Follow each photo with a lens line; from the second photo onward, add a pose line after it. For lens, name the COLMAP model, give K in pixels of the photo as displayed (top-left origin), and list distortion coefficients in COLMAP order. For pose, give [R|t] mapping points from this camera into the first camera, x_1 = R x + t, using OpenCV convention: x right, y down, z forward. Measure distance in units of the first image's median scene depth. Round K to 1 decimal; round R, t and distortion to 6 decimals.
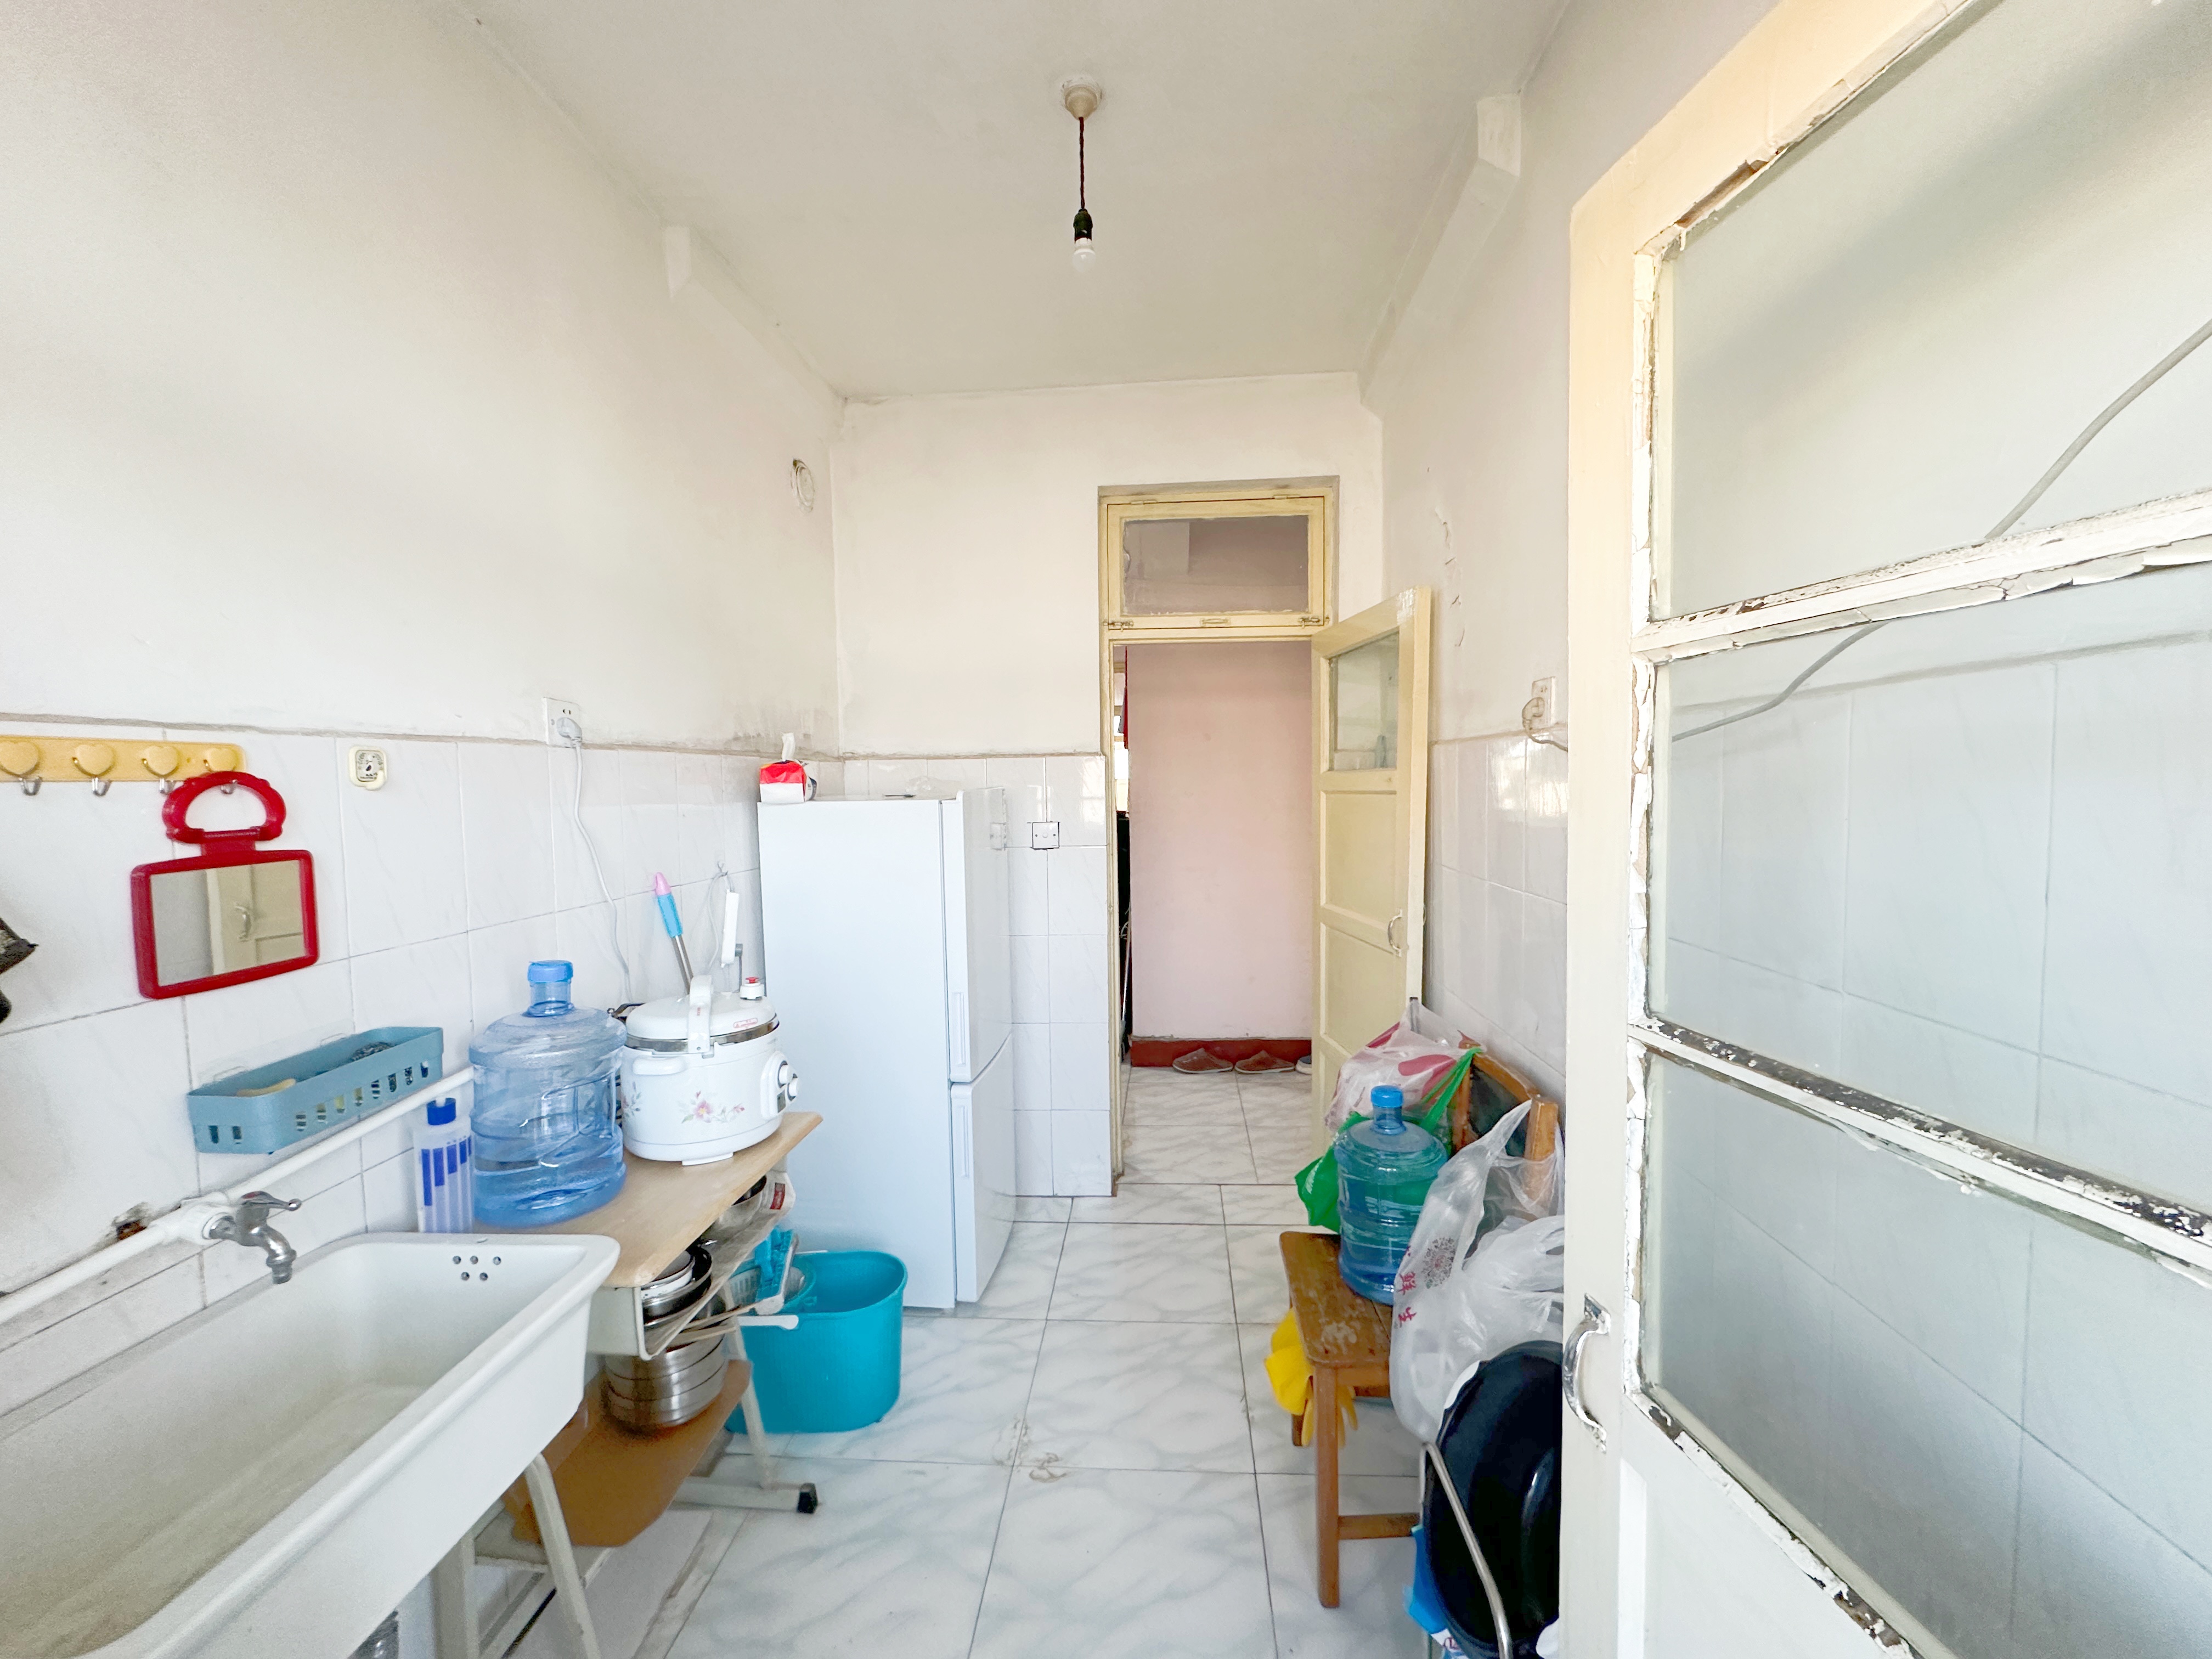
lens RADIAL K [[886.3, 0, 1106.2], [0, 886.3, 825.1], [0, 0, 1]] dist [0.000228, 0.000114]
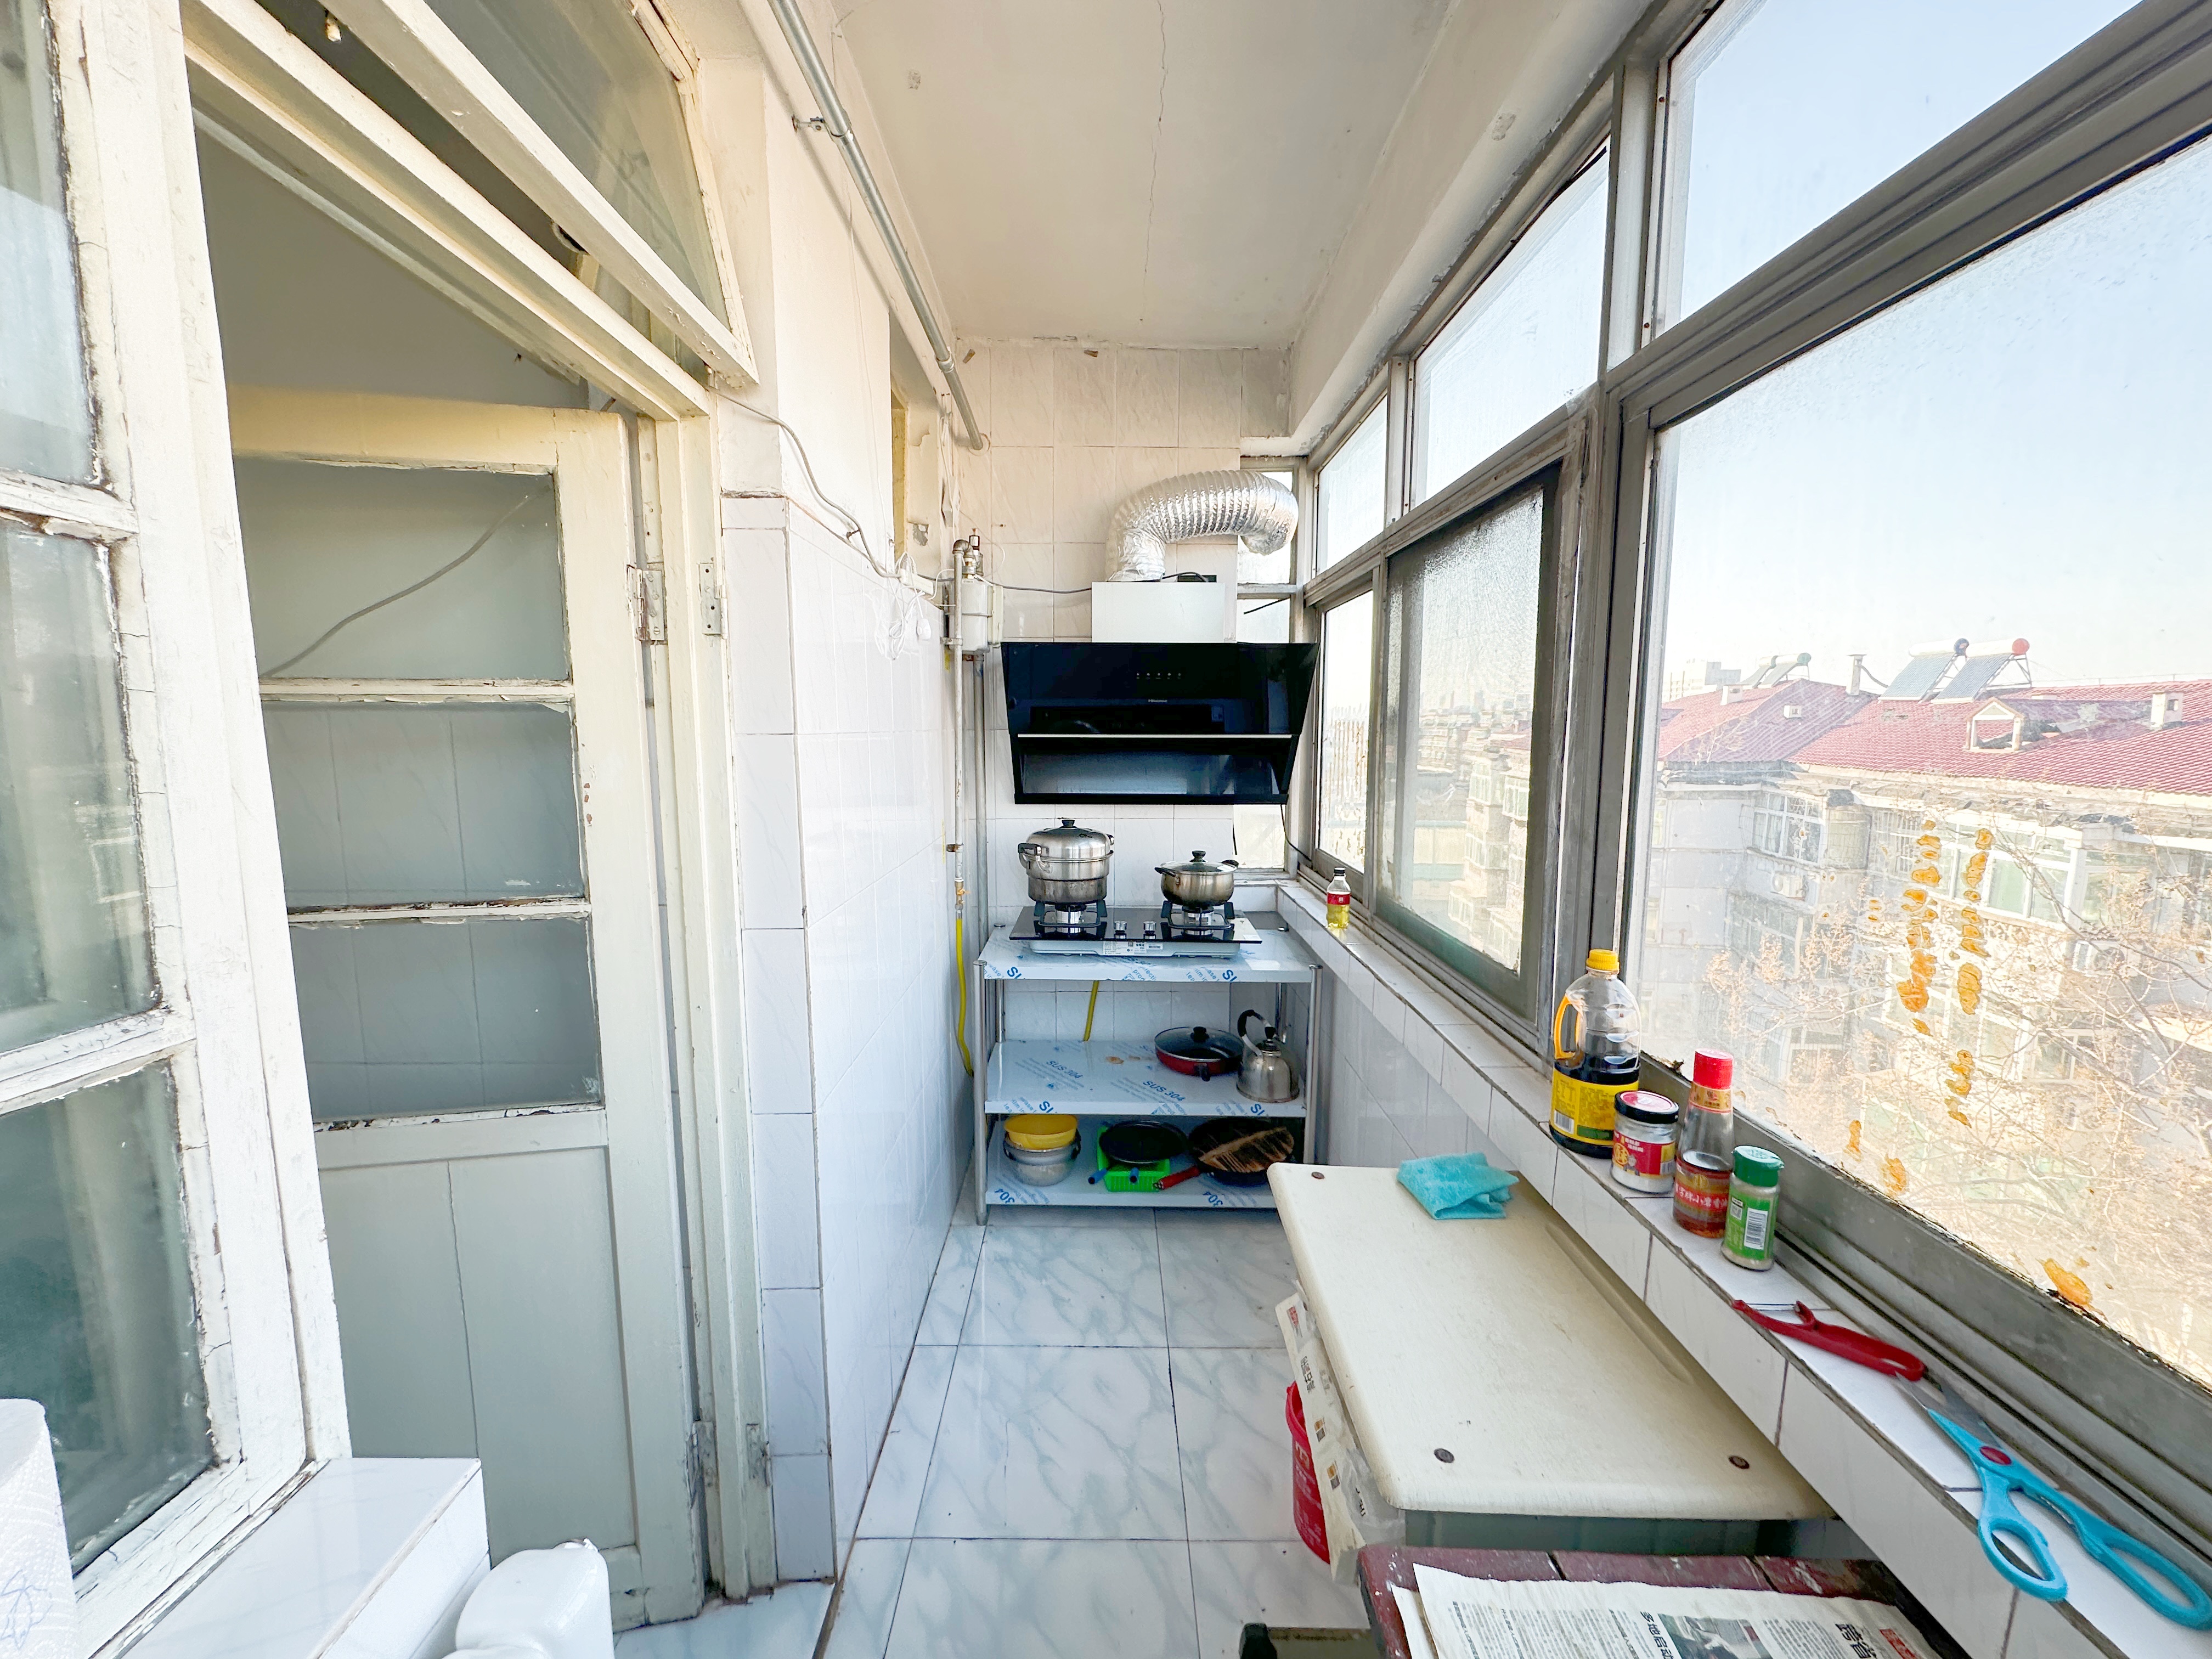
lens RADIAL K [[886.3, 0, 1098.3], [0, 886.3, 830.4], [0, 0, 1]] dist [0.000228, 0.000114]
pose [[-0.055968, -0.101210, 0.993290, -1.553639], [0.063714, 0.992459, 0.104715, -0.001870], [-0.996398, 0.069147, -0.049098, -0.960330]]
